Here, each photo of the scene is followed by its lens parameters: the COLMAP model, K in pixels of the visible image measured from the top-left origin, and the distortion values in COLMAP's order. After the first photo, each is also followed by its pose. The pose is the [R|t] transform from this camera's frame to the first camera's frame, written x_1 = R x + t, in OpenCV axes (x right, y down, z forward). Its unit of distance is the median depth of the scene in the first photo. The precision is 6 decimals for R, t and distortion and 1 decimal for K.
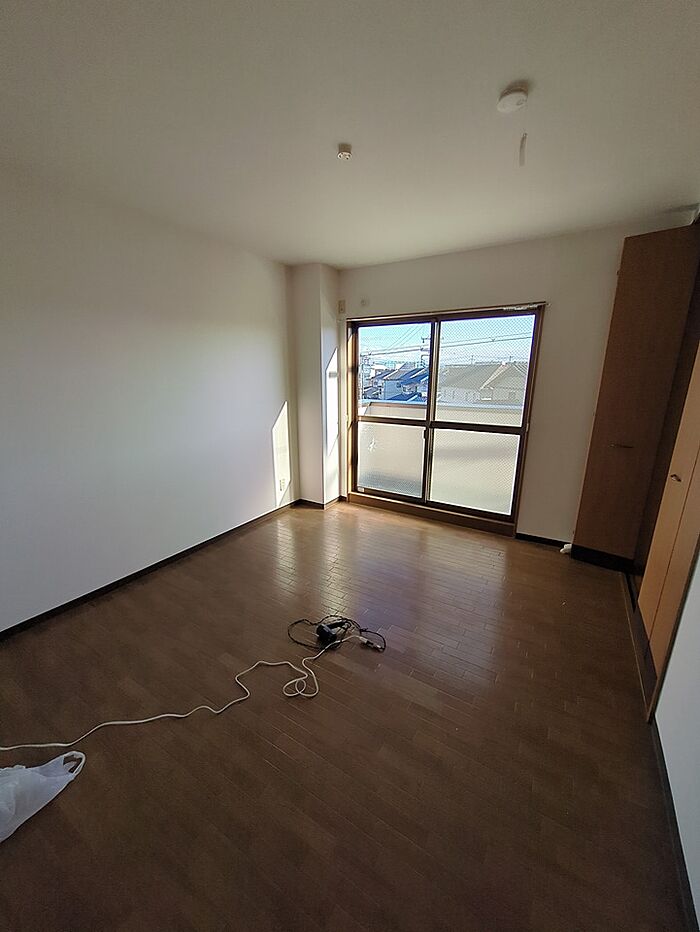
lens RADIAL K [[362.8, 0, 348.1], [0, 362.8, 470.1], [0, 0, 1]] dist [-0.002673, -0.000313]
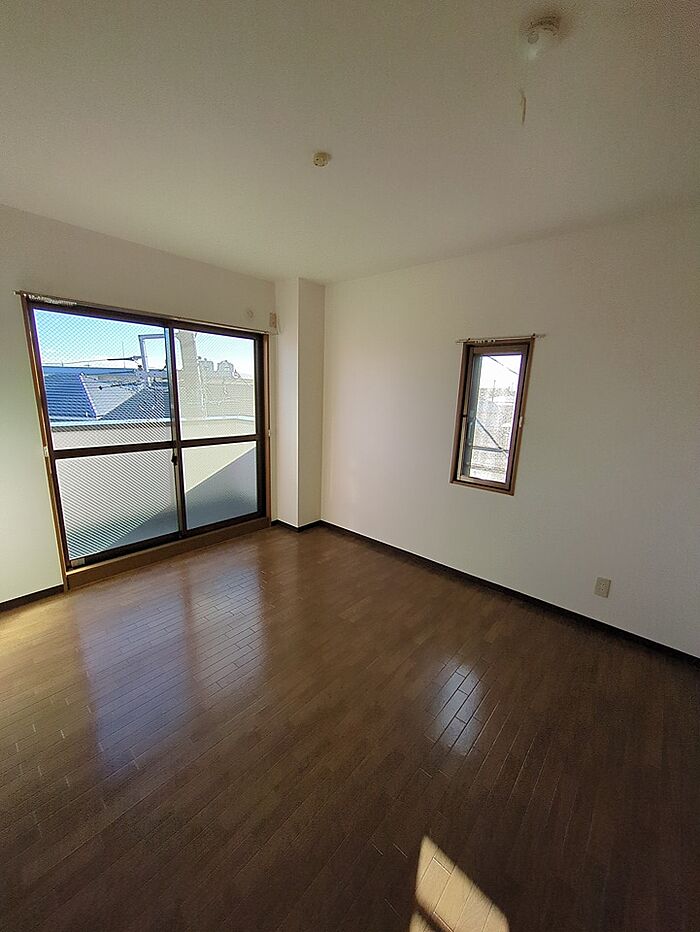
lens RADIAL K [[362.8, 0, 347.5], [0, 362.8, 468.4], [0, 0, 1]] dist [-0.002673, -0.000313]
pose [[0.162138, -0.197701, 0.966760, -0.553974], [0.230216, 0.960266, 0.157763, -0.113456], [-0.959537, 0.196984, 0.201210, 0.442641]]
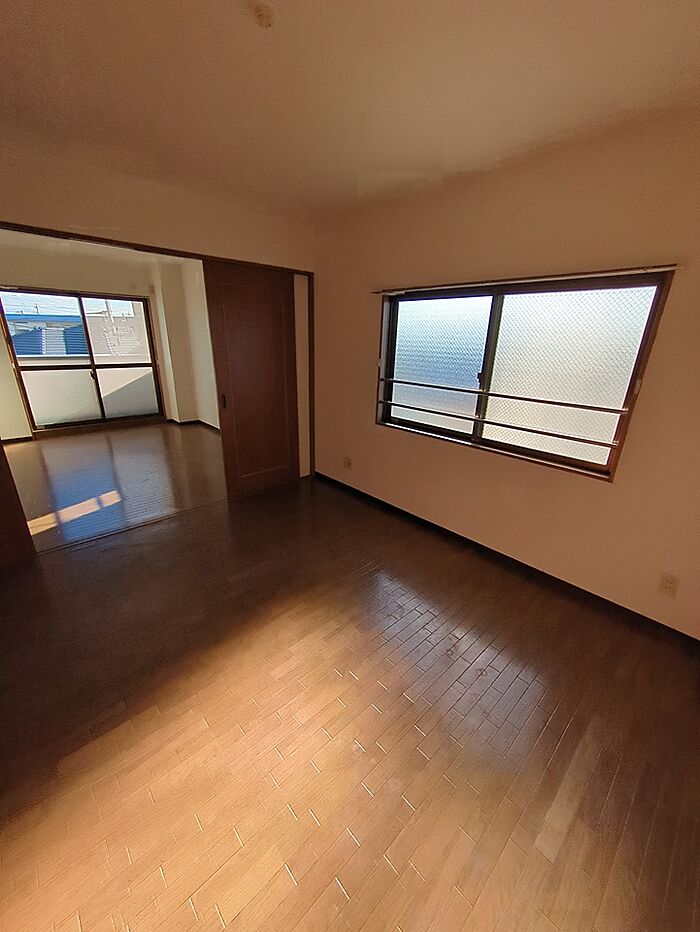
lens RADIAL K [[362.8, 0, 353.2], [0, 362.8, 466.7], [0, 0, 1]] dist [-0.002673, -0.000313]
pose [[0.270292, -0.317590, 0.908888, -0.987175], [0.223983, 0.938868, 0.261456, 0.113536], [-0.936362, 0.132906, 0.324904, -0.455138]]
